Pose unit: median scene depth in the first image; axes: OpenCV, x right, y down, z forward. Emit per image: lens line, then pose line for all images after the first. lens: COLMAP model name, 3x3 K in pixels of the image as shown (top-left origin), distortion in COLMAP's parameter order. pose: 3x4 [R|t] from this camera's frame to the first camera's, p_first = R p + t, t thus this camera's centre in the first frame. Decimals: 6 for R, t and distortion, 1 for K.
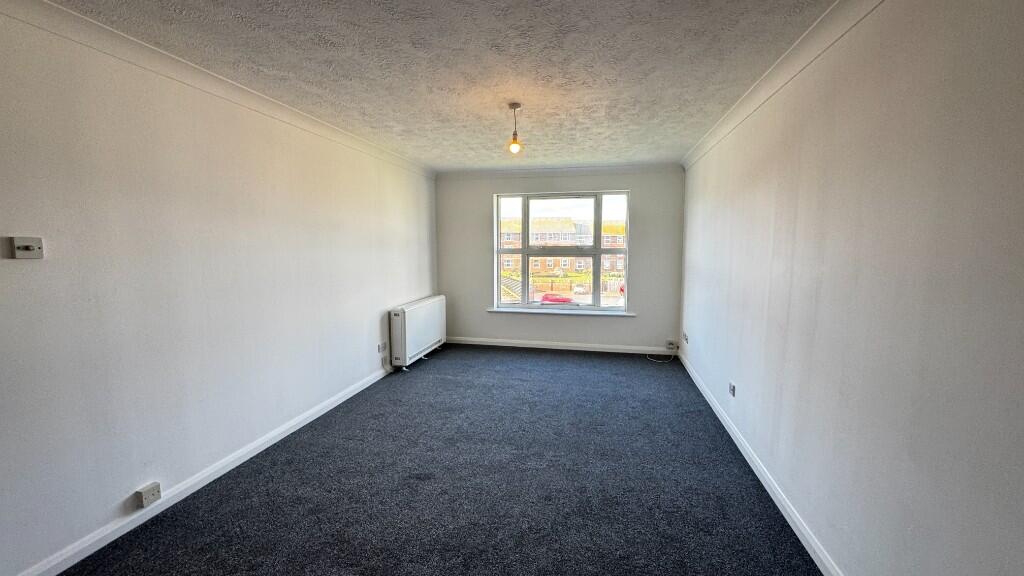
lens RADIAL K [[415.3, 0, 512.0], [0, 415.3, 288.0], [0, 0, 1]] dist [-0.064102, 0.000043]
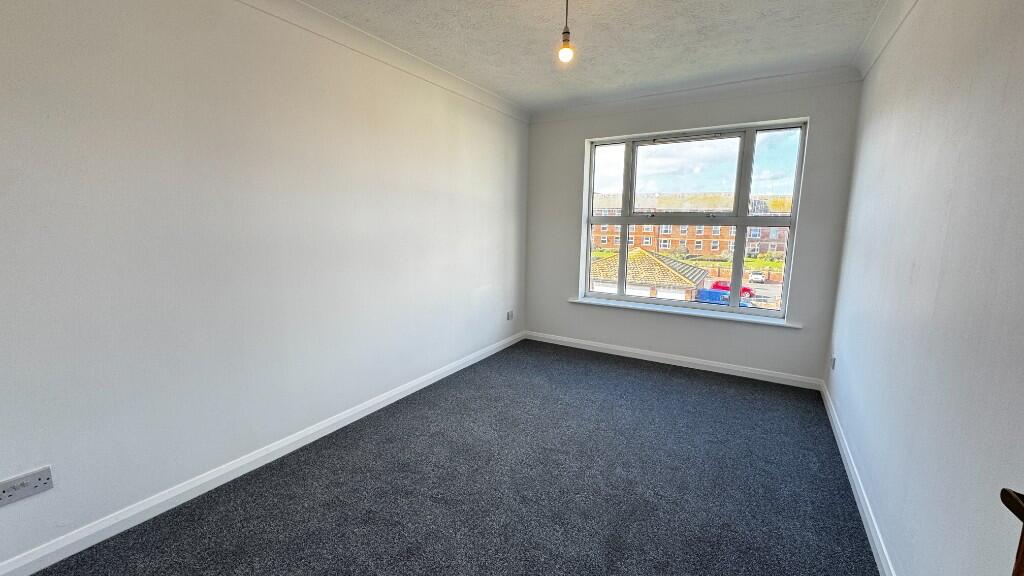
lens RADIAL K [[415.3, 0, 512.0], [0, 415.3, 288.0], [0, 0, 1]] dist [-0.064102, 0.000043]
pose [[0.898151, 0.066234, -0.434670, 0.169525], [-0.043097, 0.997090, 0.062883, -0.010010], [0.437570, -0.037746, 0.898392, 0.282061]]
